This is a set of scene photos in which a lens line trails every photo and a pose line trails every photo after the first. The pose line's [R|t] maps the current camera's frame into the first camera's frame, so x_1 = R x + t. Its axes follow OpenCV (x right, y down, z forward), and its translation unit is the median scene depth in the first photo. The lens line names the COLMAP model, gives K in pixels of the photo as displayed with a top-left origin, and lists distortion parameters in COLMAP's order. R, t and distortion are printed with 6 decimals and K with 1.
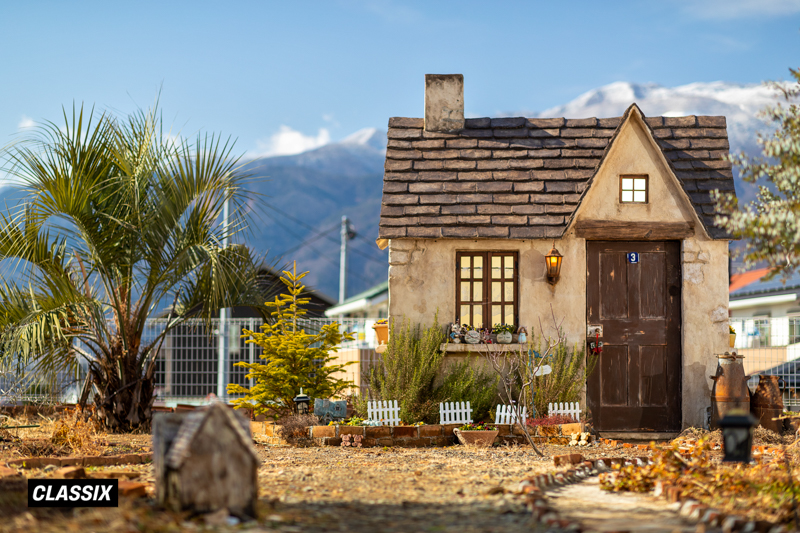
lens RADIAL K [[1913.5, 0, 393.9], [0, 1913.5, 267.5], [0, 0, 1]] dist [0.079378, 0.000000]
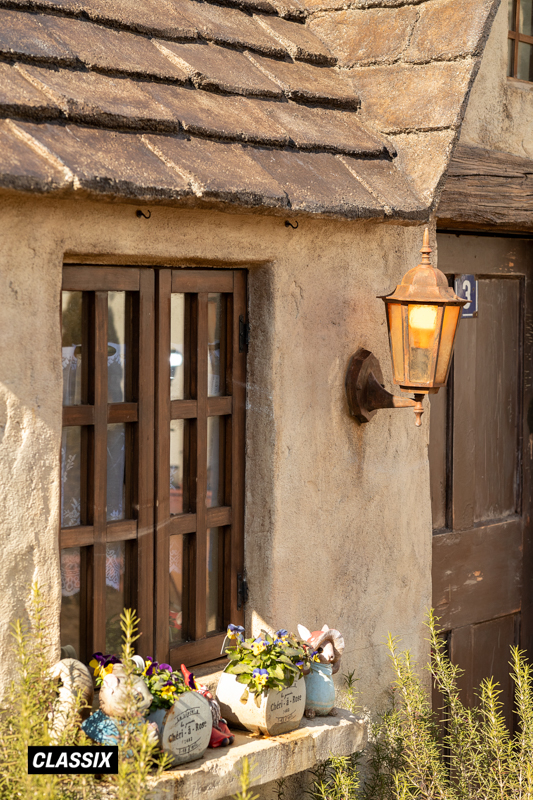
lens RADIAL K [[1913.5, 0, 264.6], [0, 1913.5, 404.8], [0, 0, 1]] dist [0.079378, 0.000000]
pose [[0.538286, -0.047167, 0.841441, -0.111119], [-0.061972, 0.993514, 0.095336, -0.013642], [-0.840481, -0.103463, 0.531872, 0.883570]]
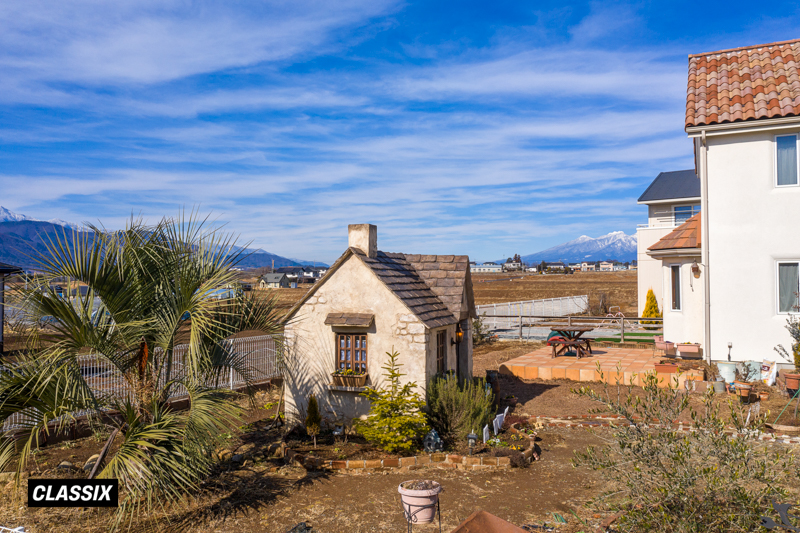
lens RADIAL K [[648.5, 0, 407.3], [0, 648.5, 262.7], [0, 0, 1]] dist [0.006157, 0.003379]
pose [[0.275920, 0.023545, 0.960892, -0.566581], [-0.055642, 0.998415, -0.008487, -0.067442], [-0.959569, -0.051124, 0.276792, 0.857676]]
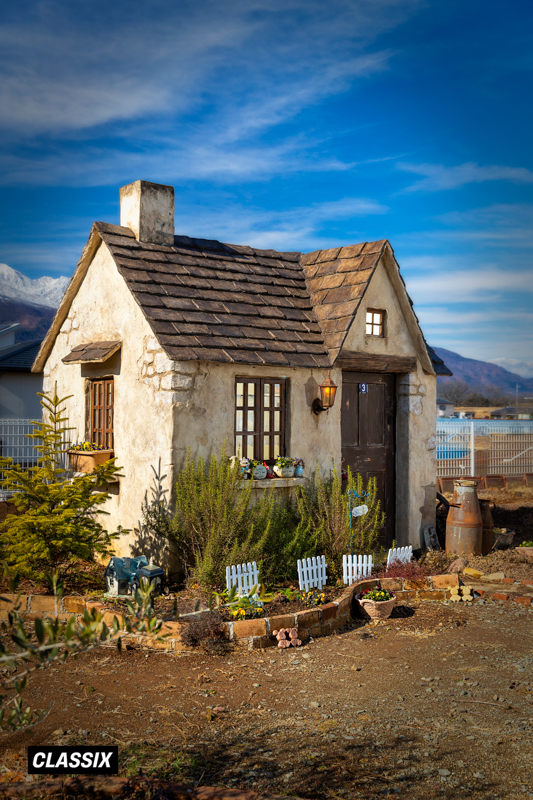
lens RADIAL K [[878.4, 0, 266.2], [0, 878.4, 400.6], [0, 0, 1]] dist [0.032957, 0.000000]
pose [[0.760086, 0.014285, 0.649666, -0.227858], [-0.048473, 0.998219, 0.034762, -0.012479], [-0.648013, -0.057914, 0.759425, 0.670283]]
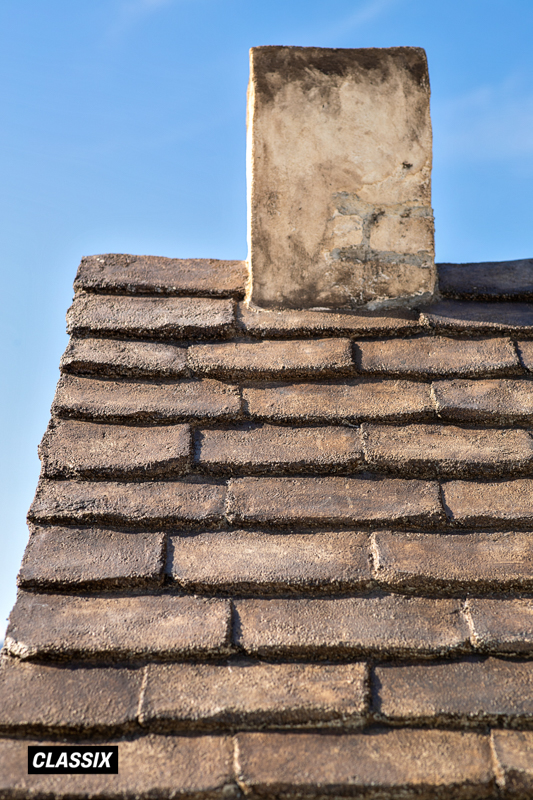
lens RADIAL K [[1913.5, 0, 265.5], [0, 1913.5, 402.9], [0, 0, 1]] dist [0.079378, 0.000000]
pose [[0.997990, 0.015283, 0.061506, 0.005608], [-0.004071, 0.983943, -0.178437, -0.025471], [-0.063245, 0.177828, 0.982027, 0.849903]]
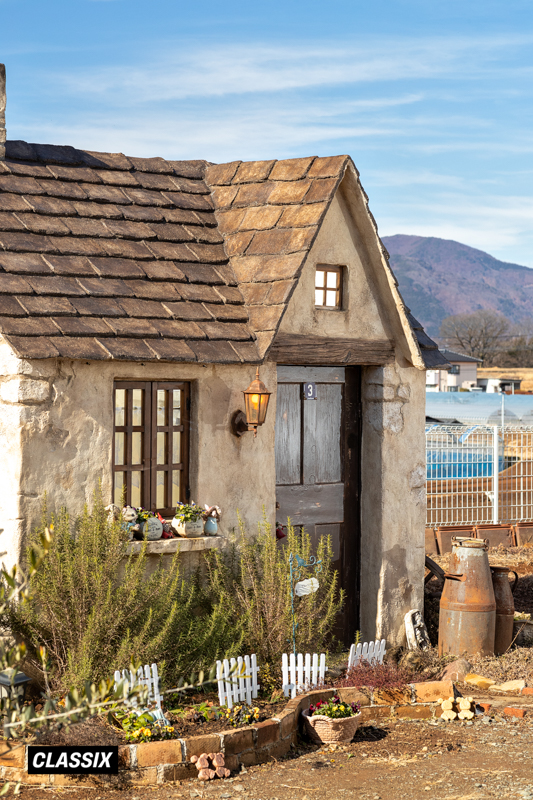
lens RADIAL K [[1913.5, 0, 267.1], [0, 1913.5, 399.9], [0, 0, 1]] dist [0.079378, 0.000000]
pose [[0.691321, -0.002421, 0.722544, -0.356769], [-0.054898, 0.996928, 0.055866, -0.037752], [-0.720459, -0.078288, 0.689064, 0.561976]]
